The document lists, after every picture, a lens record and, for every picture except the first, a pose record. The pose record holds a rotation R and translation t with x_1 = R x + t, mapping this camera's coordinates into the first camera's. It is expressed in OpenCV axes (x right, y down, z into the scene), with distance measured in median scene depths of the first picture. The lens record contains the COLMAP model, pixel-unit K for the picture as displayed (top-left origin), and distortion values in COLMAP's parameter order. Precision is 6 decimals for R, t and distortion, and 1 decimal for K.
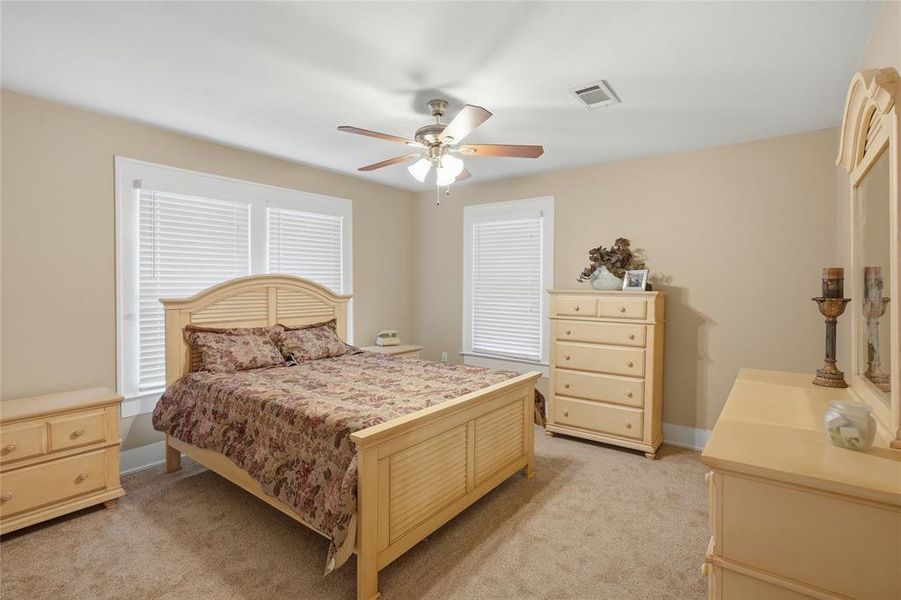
lens RADIAL K [[433.5, 0, 448.5], [0, 433.5, 290.0], [0, 0, 1]] dist [-0.003106, 0.000045]
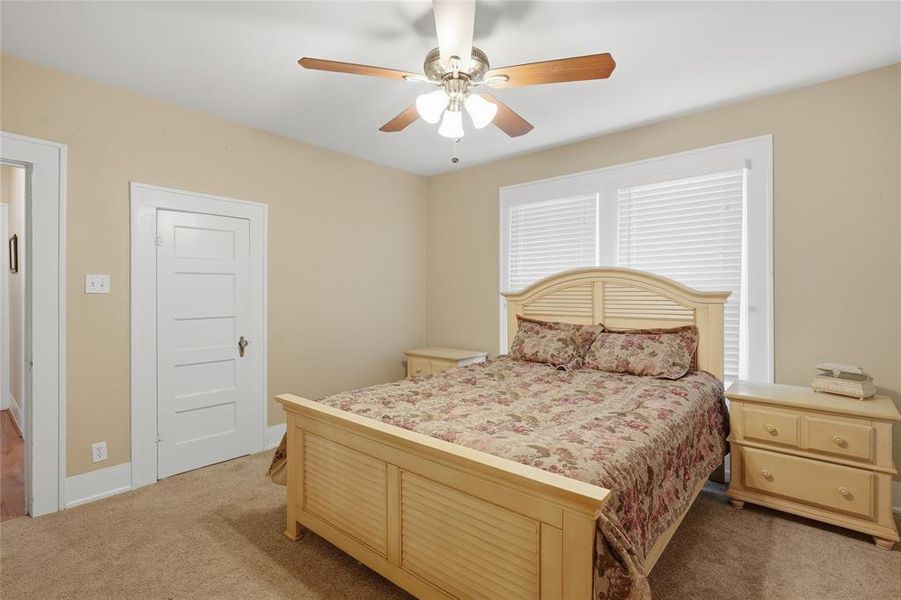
lens RADIAL K [[433.5, 0, 448.5], [0, 433.5, 290.0], [0, 0, 1]] dist [-0.003106, 0.000045]
pose [[-0.054351, 0.008473, -0.998486, 0.502906], [-0.000495, 0.999964, 0.008512, 0.003354], [0.998522, 0.000957, -0.054345, 0.744542]]
